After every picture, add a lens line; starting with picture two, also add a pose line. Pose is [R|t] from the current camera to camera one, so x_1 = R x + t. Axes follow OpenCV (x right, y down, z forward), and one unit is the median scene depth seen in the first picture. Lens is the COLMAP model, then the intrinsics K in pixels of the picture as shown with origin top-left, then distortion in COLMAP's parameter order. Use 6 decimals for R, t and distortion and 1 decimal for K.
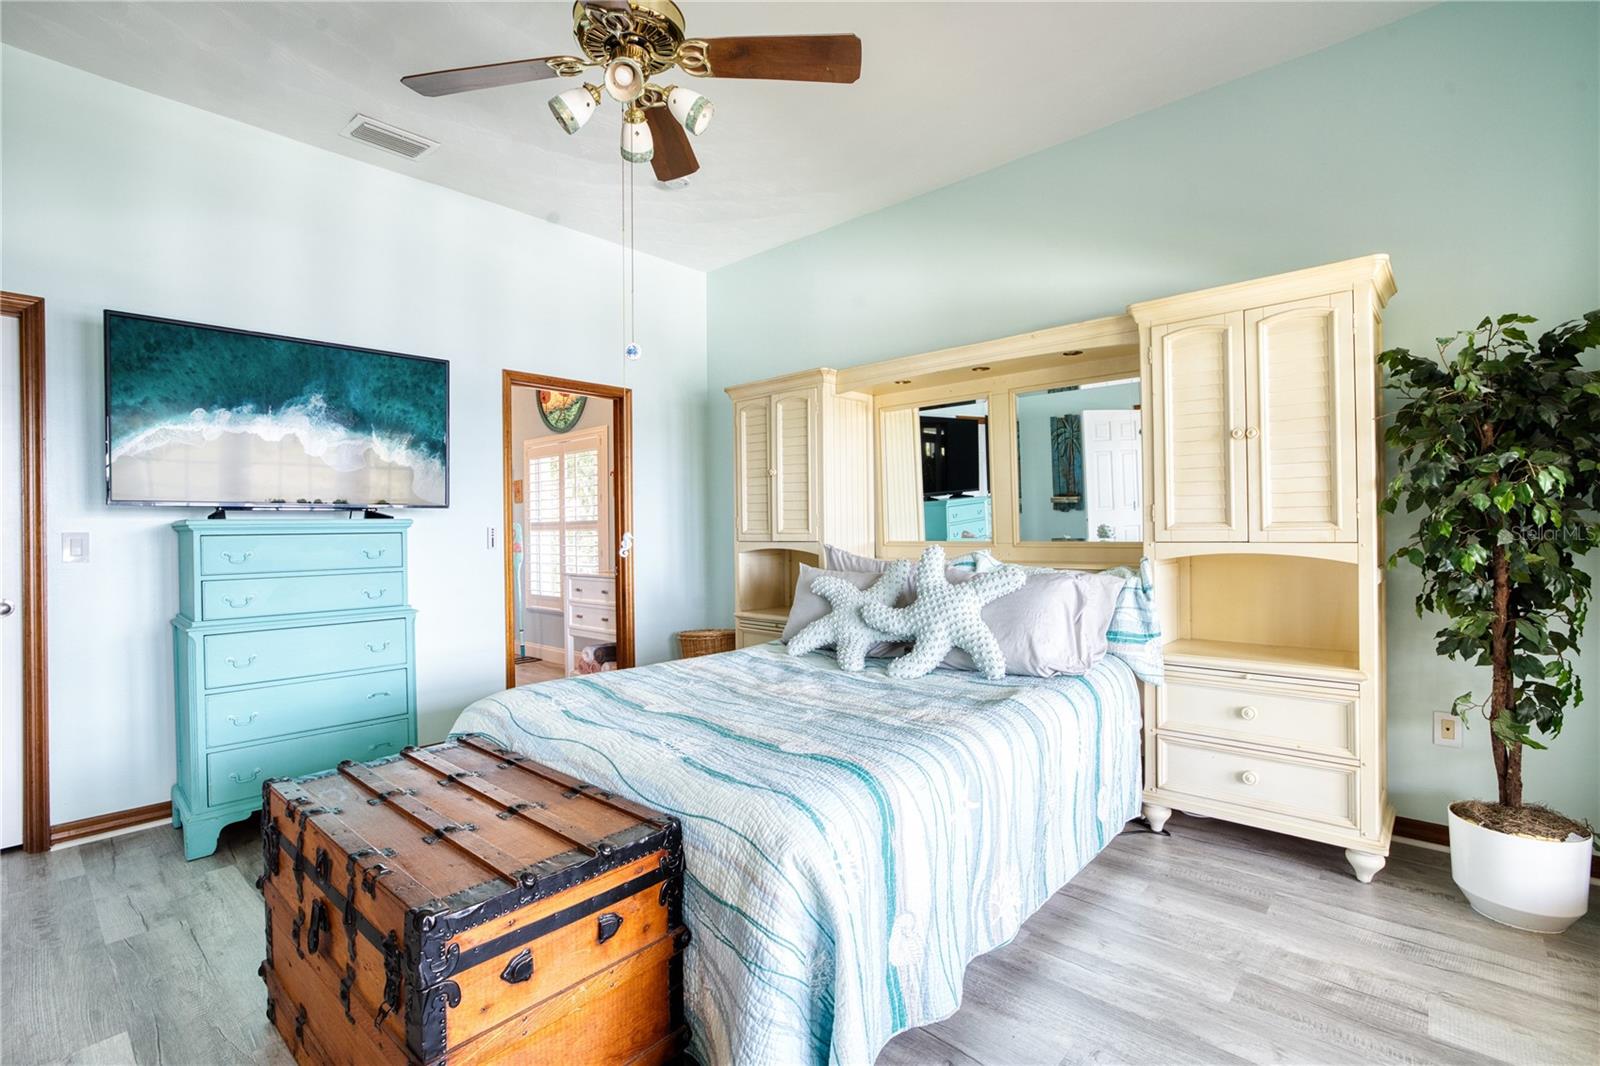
lens RADIAL K [[744.3, 0, 798.8], [0, 744.3, 524.6], [0, 0, 1]] dist [-0.047065, 0.020537]
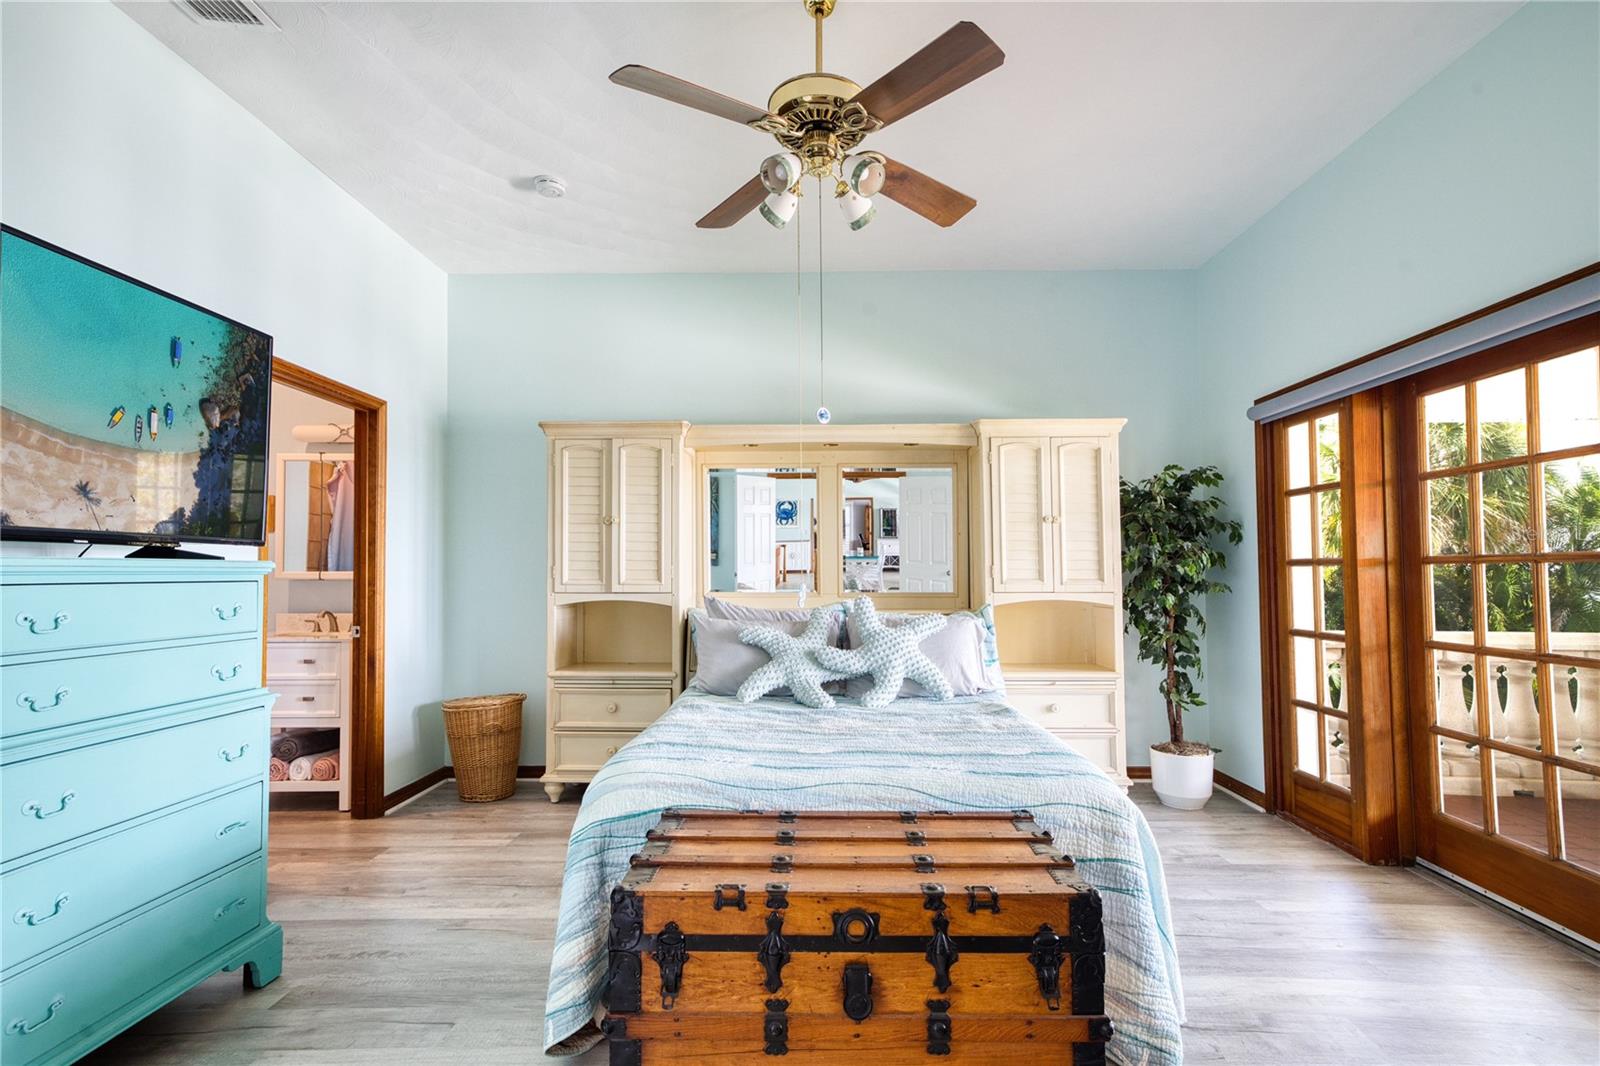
lens RADIAL K [[779.9, 0, 800.4], [0, 779.9, 547.2], [0, 0, 1]] dist [-0.011650, -0.000014]
pose [[0.744761, 0.039175, 0.666181, -0.810021], [-0.012349, 0.998914, -0.044936, 0.009287], [-0.667217, 0.025240, 0.744435, 0.158710]]
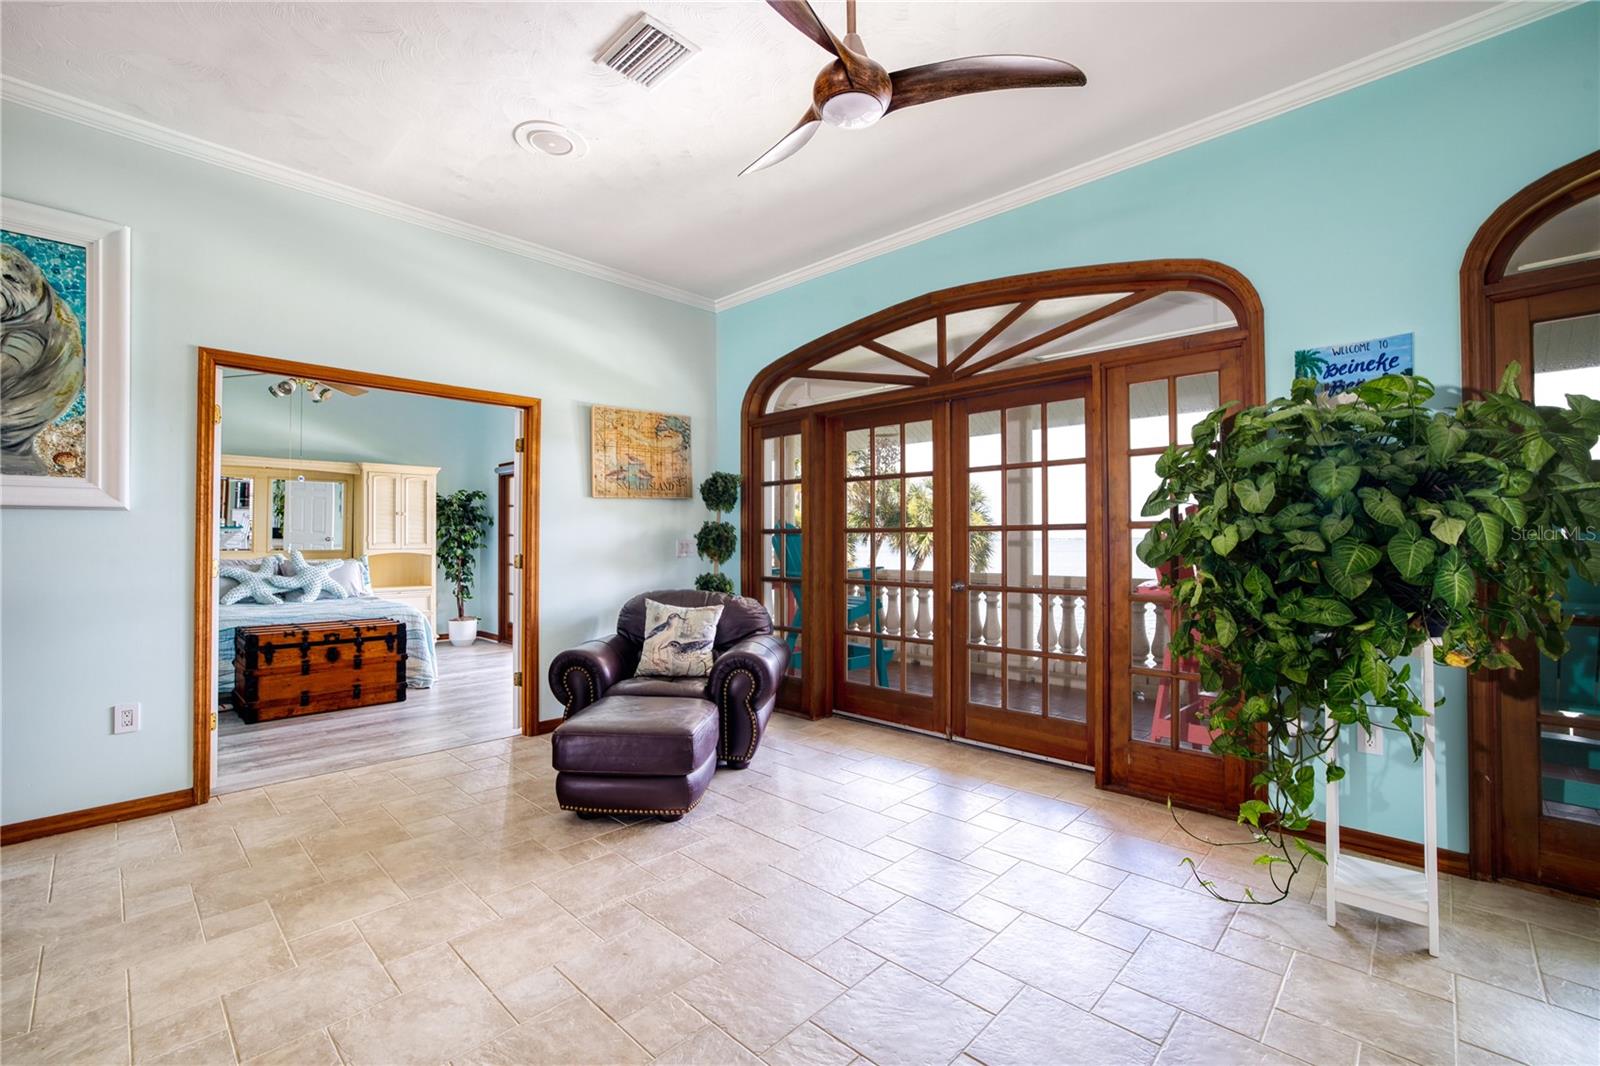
lens RADIAL K [[709.6, 0, 793.7], [0, 709.6, 520.1], [0, 0, 1]] dist [-0.001995, 0.000061]
pose [[0.037183, 0.044203, 0.998330, -2.269457], [0.000072, 0.999021, -0.044236, 0.034512], [-0.999308, 0.001717, 0.037143, -0.752538]]
